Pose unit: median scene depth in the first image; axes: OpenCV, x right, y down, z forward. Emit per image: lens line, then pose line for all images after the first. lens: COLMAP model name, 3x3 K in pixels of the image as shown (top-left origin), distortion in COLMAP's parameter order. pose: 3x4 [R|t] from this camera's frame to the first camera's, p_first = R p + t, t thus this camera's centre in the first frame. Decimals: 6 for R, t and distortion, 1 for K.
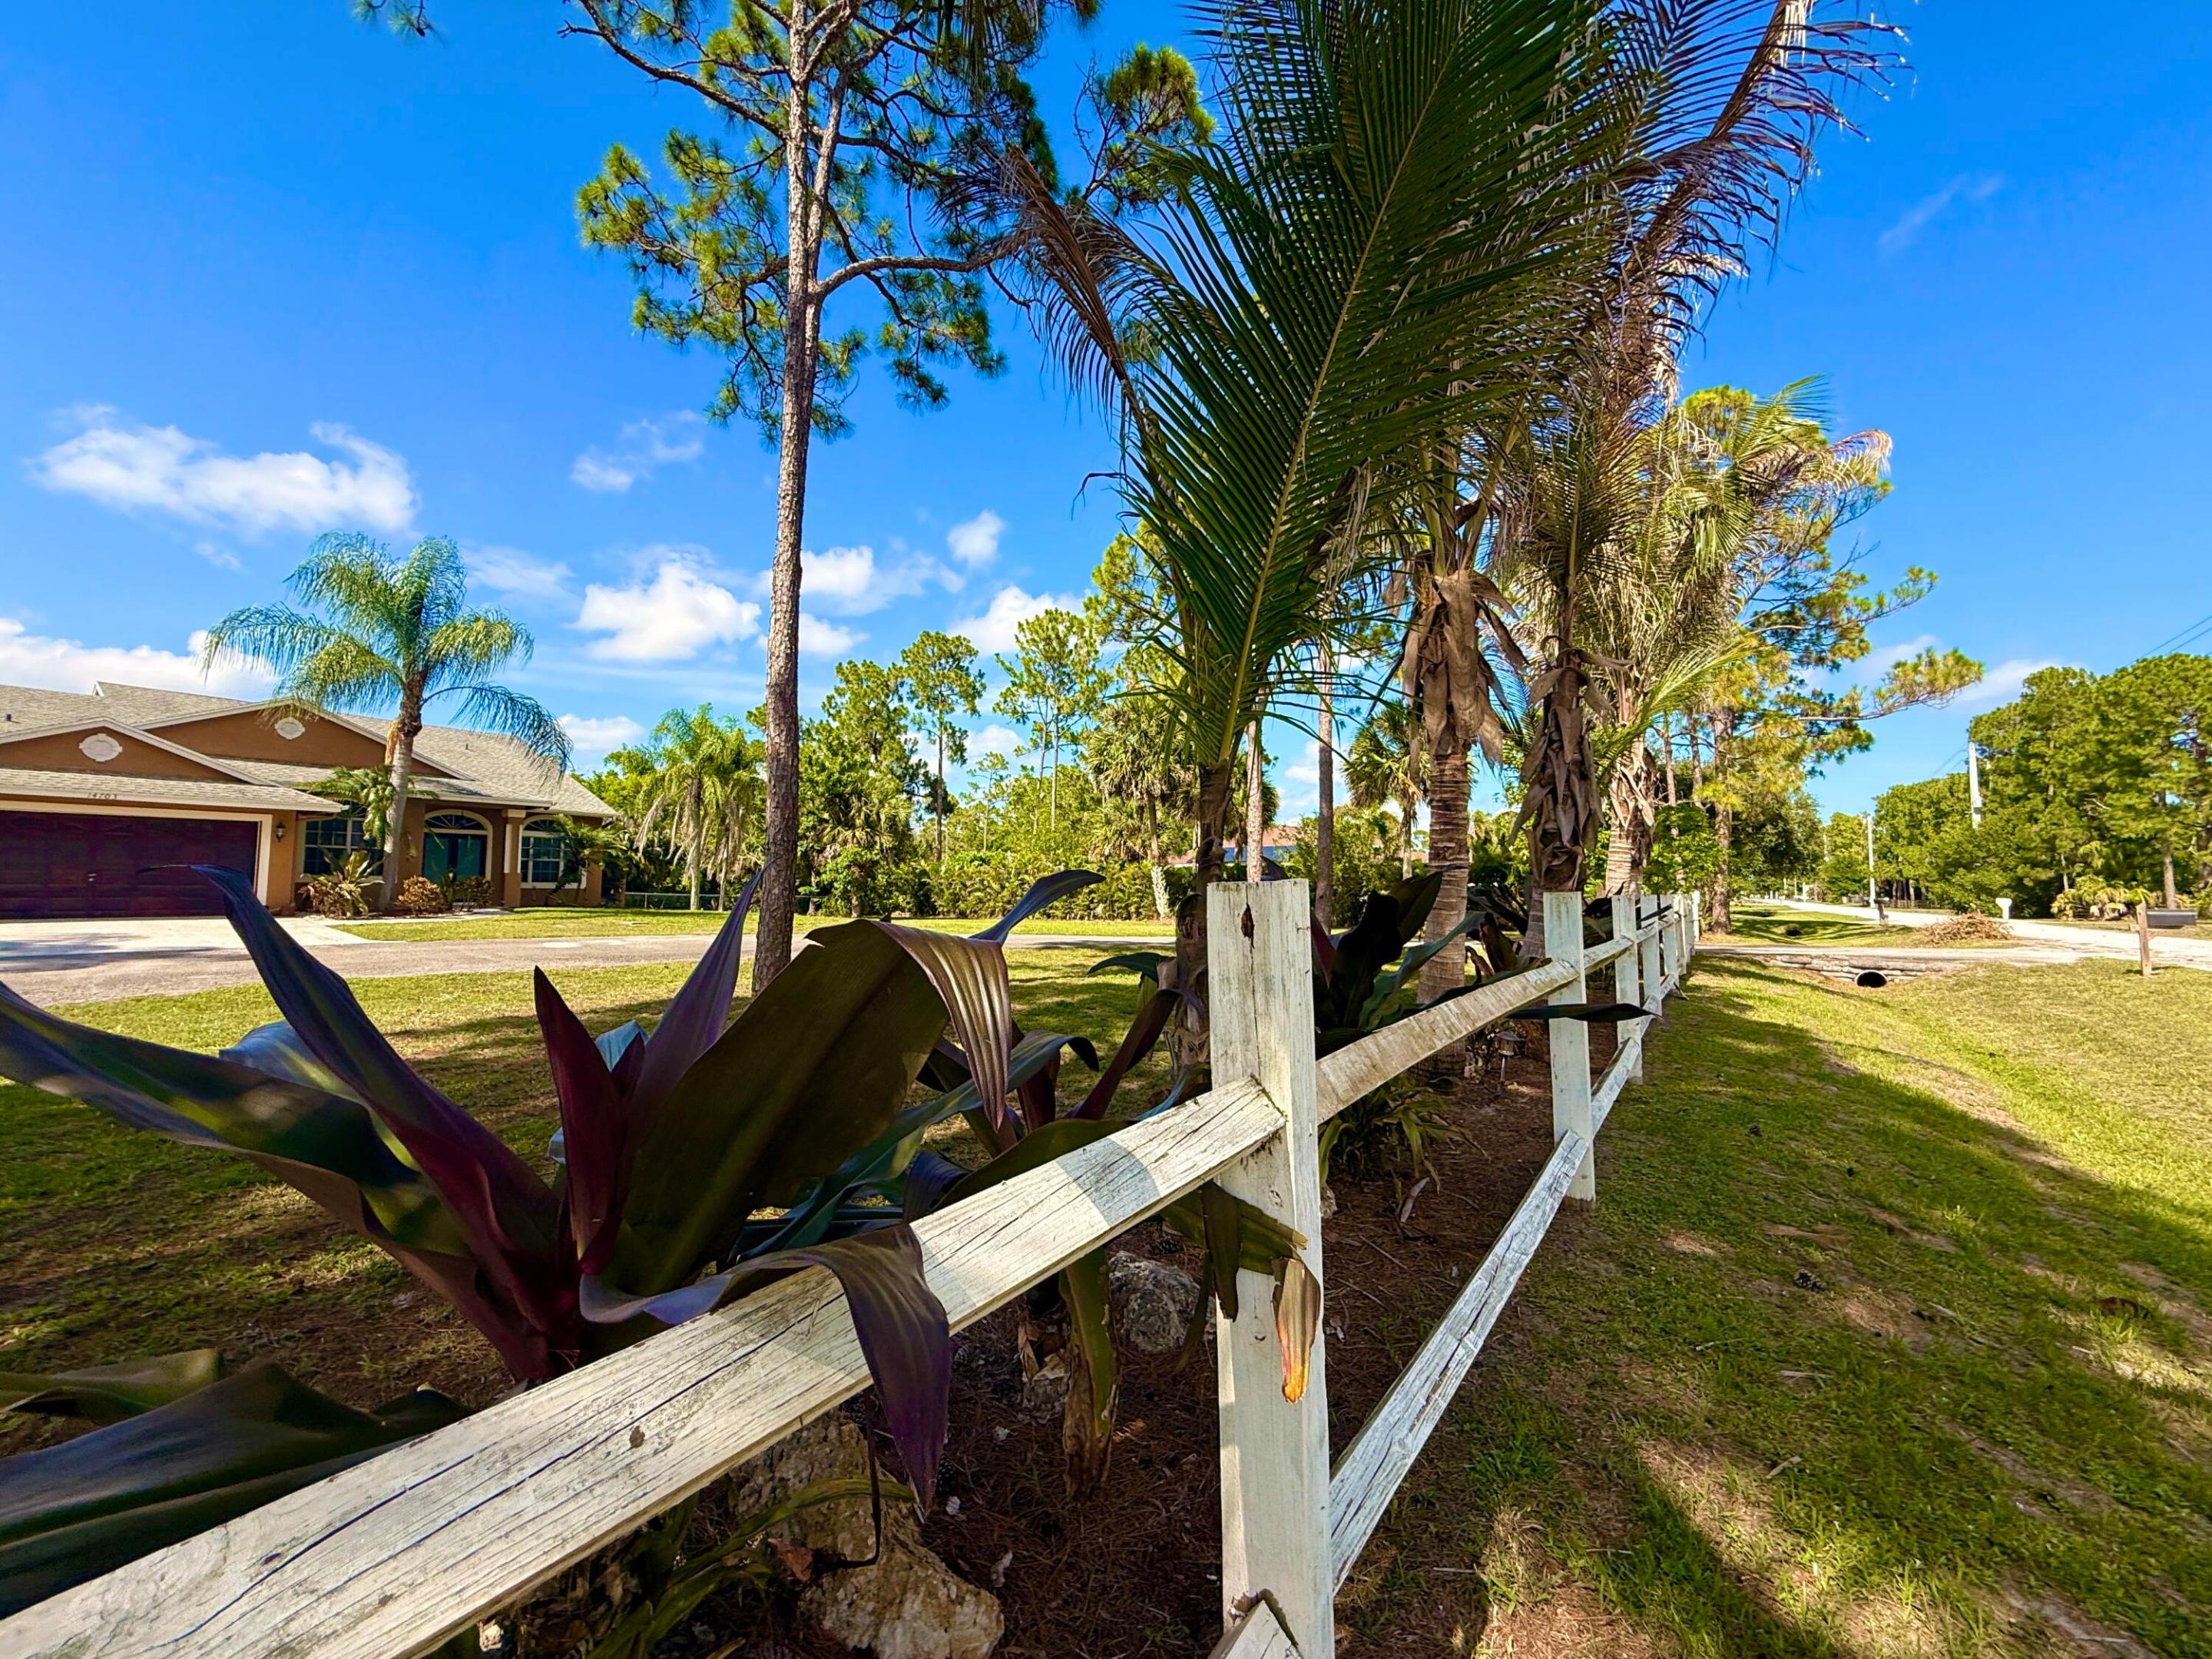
lens RADIAL K [[880.3, 0, 1100.3], [0, 880.3, 831.5], [0, 0, 1]] dist [0.000252, 0.000019]
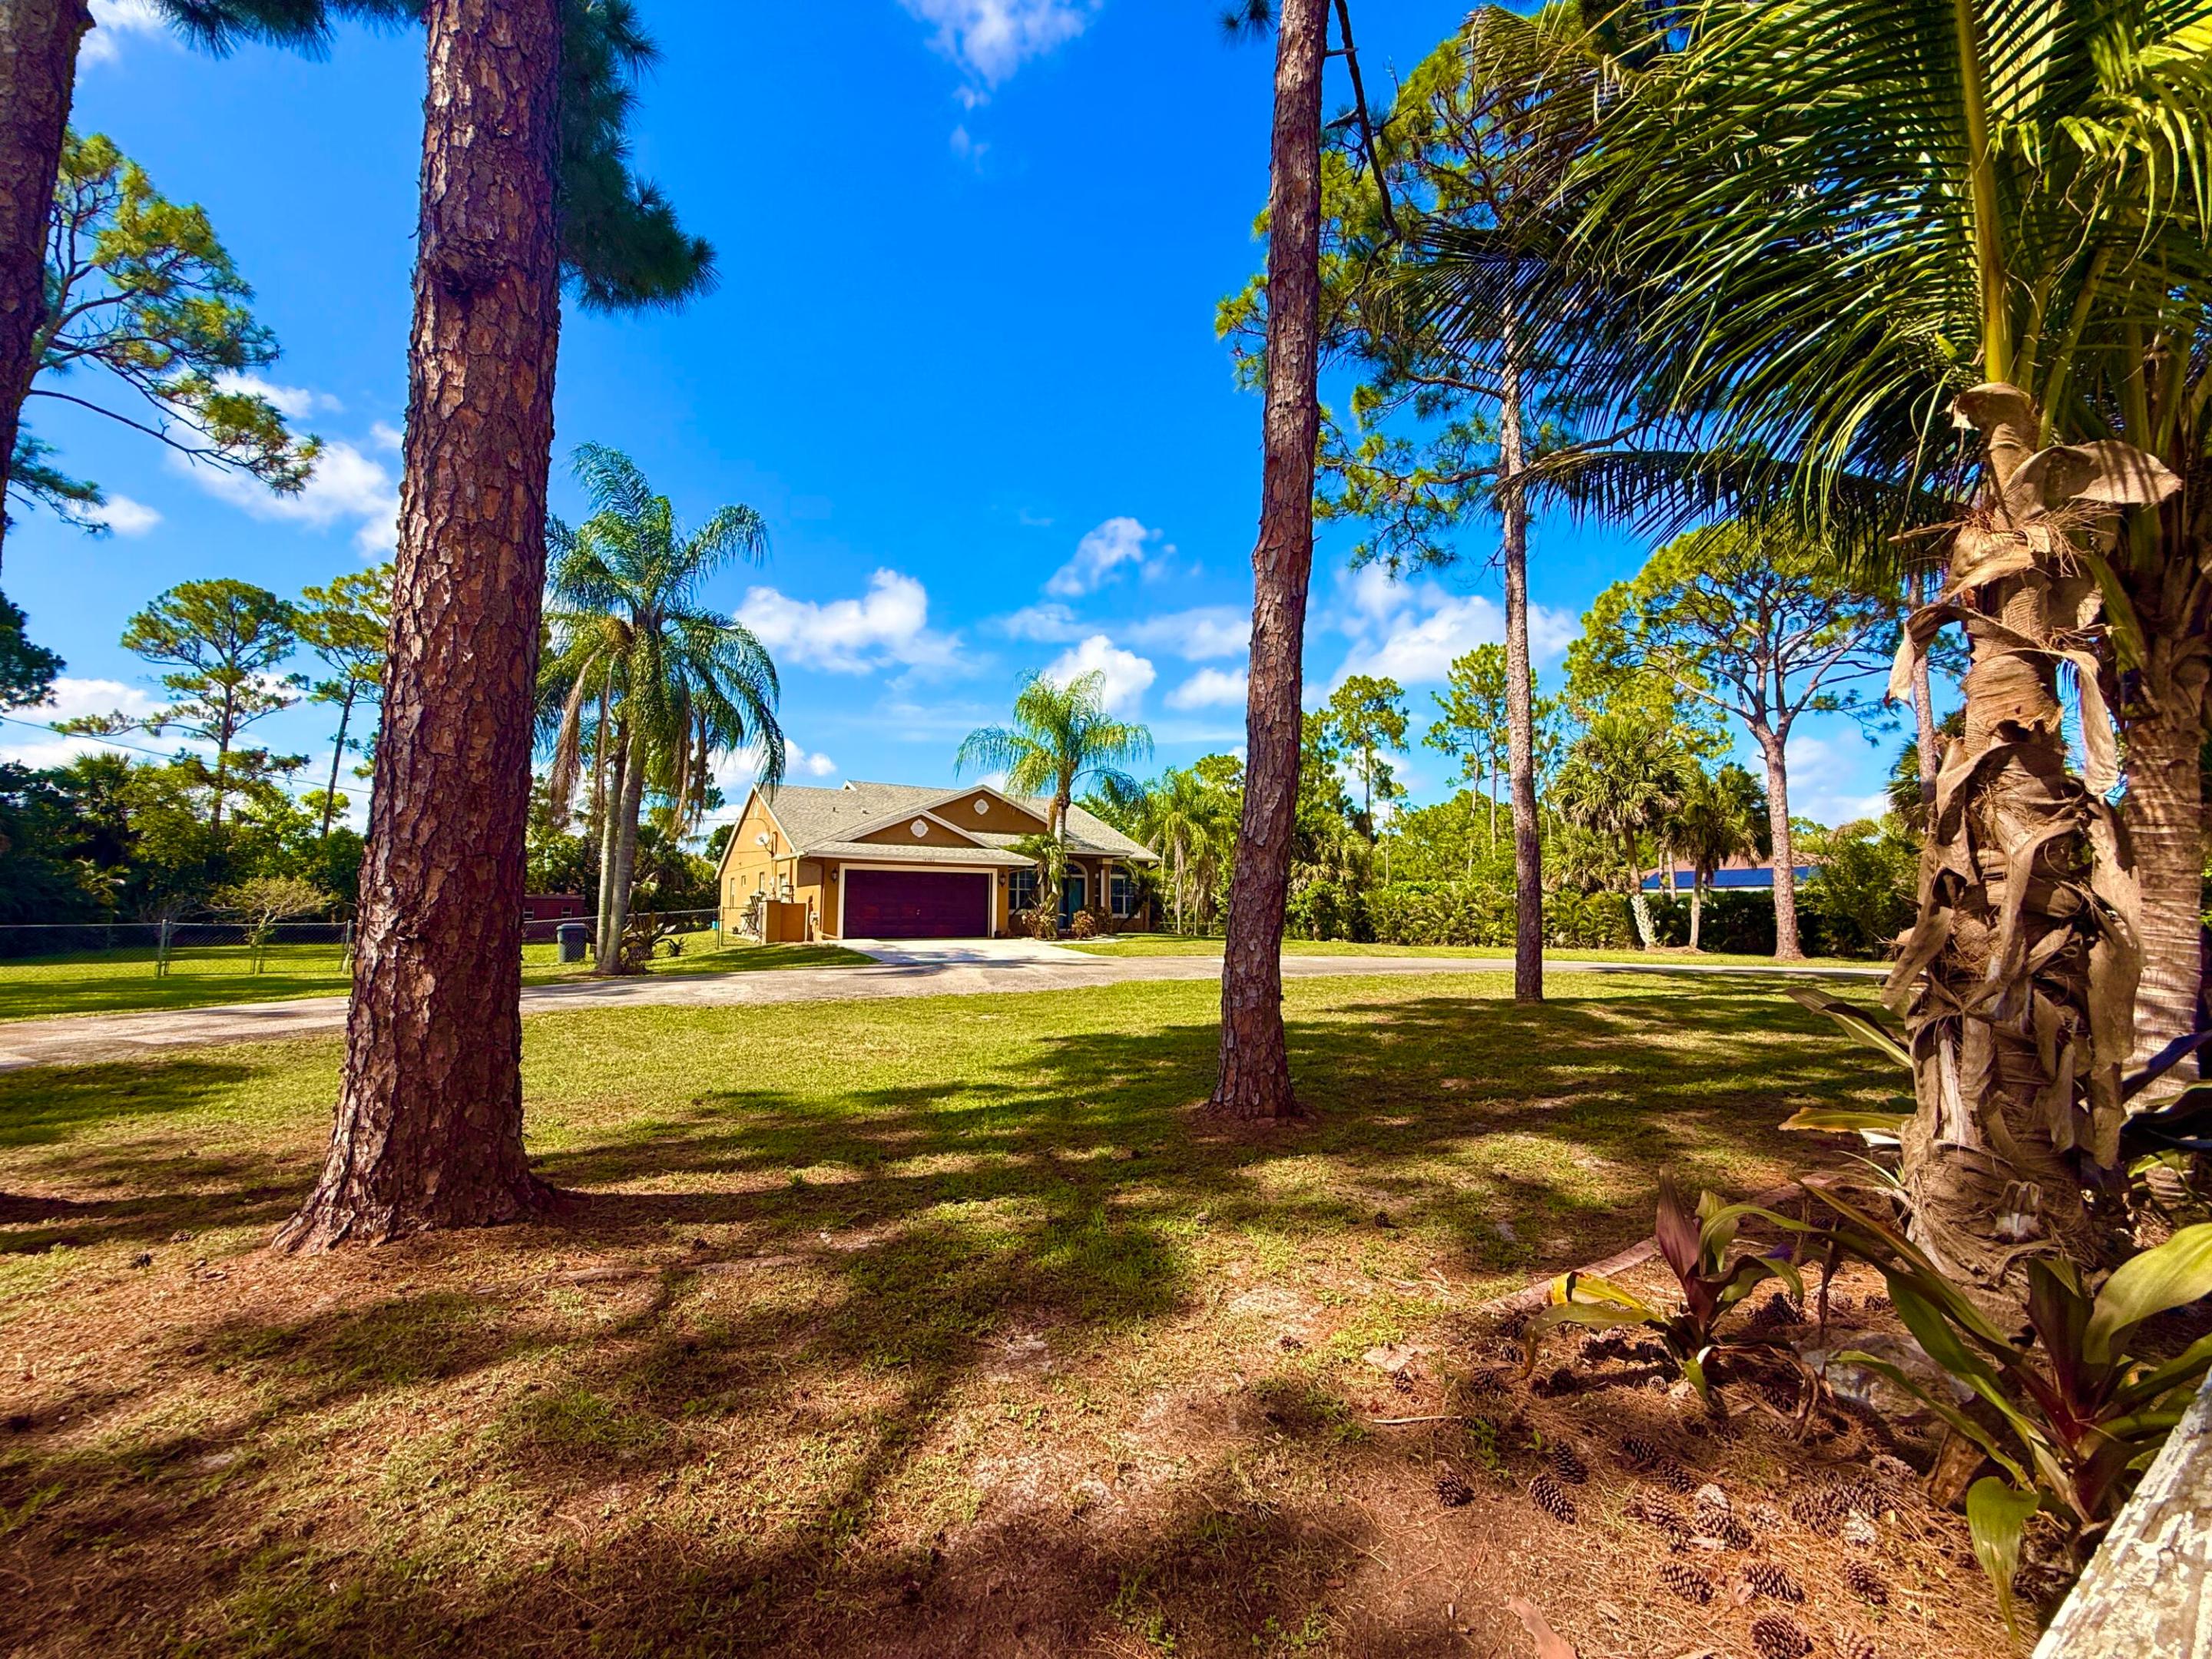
lens RADIAL K [[880.3, 0, 1101.9], [0, 880.3, 829.9], [0, 0, 1]] dist [0.000252, 0.000019]
pose [[0.925216, -0.038511, -0.377482, -0.119145], [0.026300, 0.998952, -0.037450, -0.012537], [0.378529, 0.024722, 0.925259, -0.148393]]
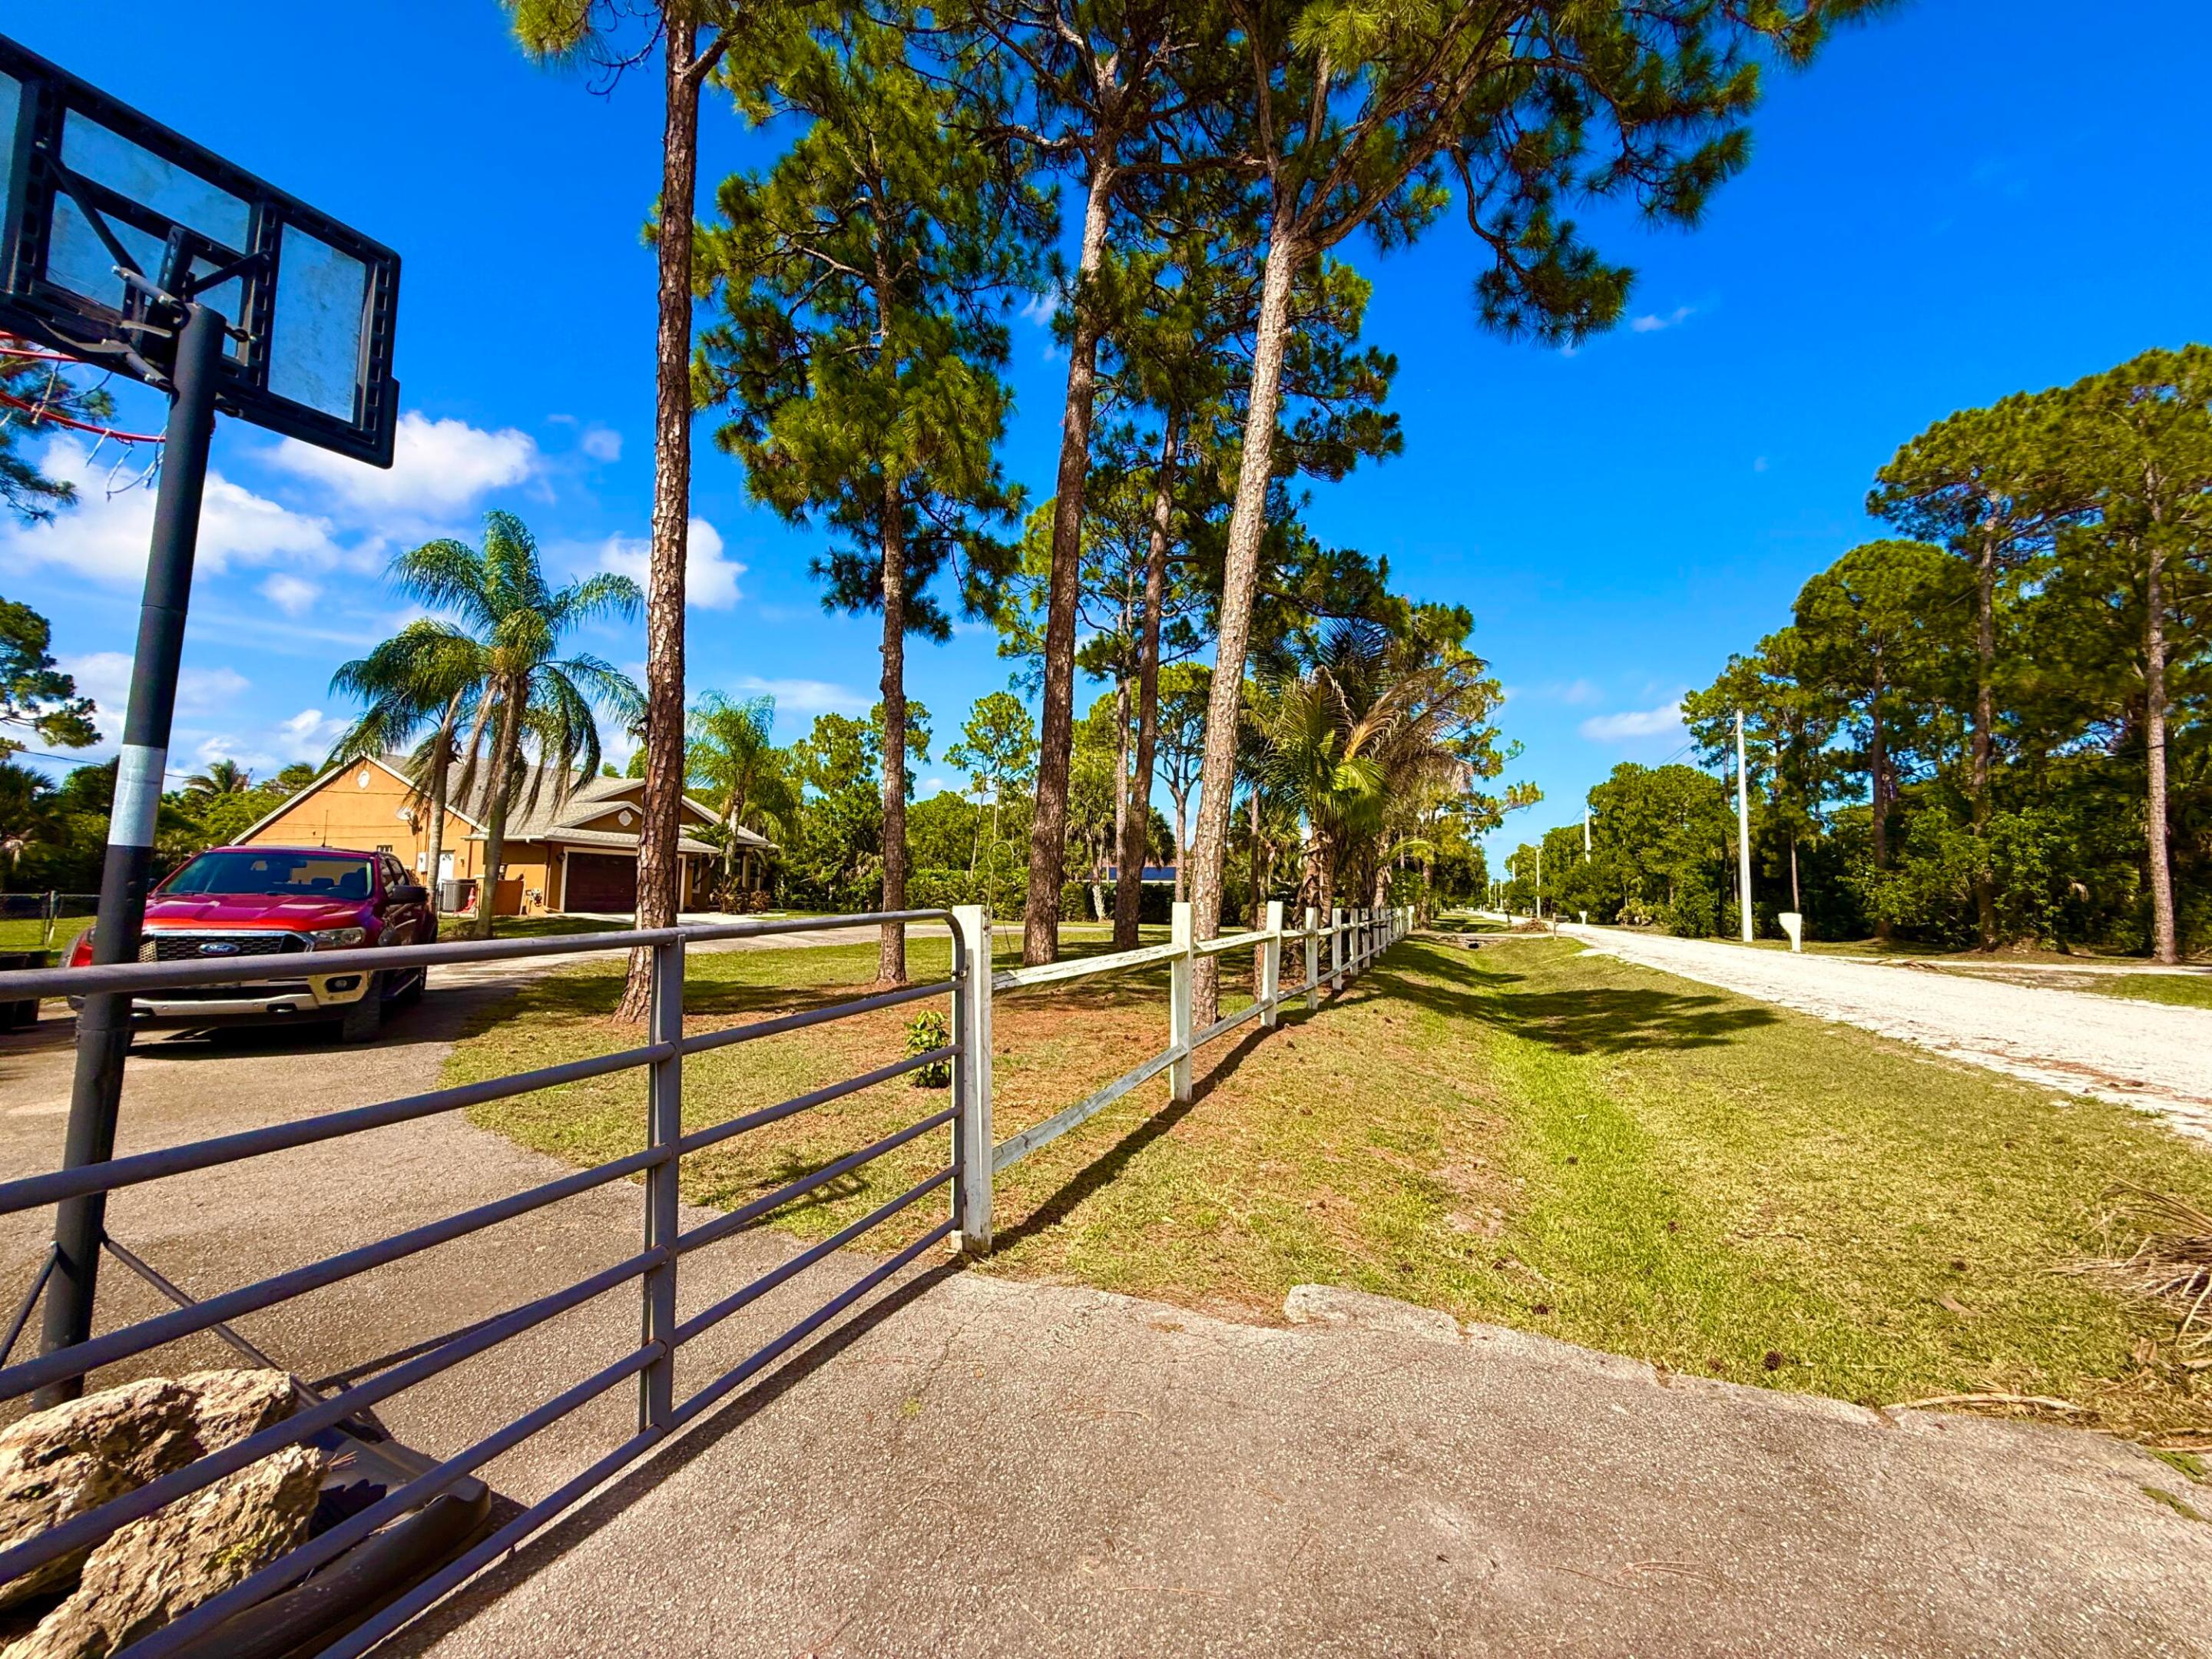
lens RADIAL K [[880.3, 0, 1101.8], [0, 880.3, 831.6], [0, 0, 1]] dist [0.000252, 0.000019]
pose [[0.971018, 0.029828, 0.237140, -0.289856], [-0.028010, 0.999547, -0.011033, -0.035835], [-0.237361, 0.004071, 0.971413, -0.466719]]
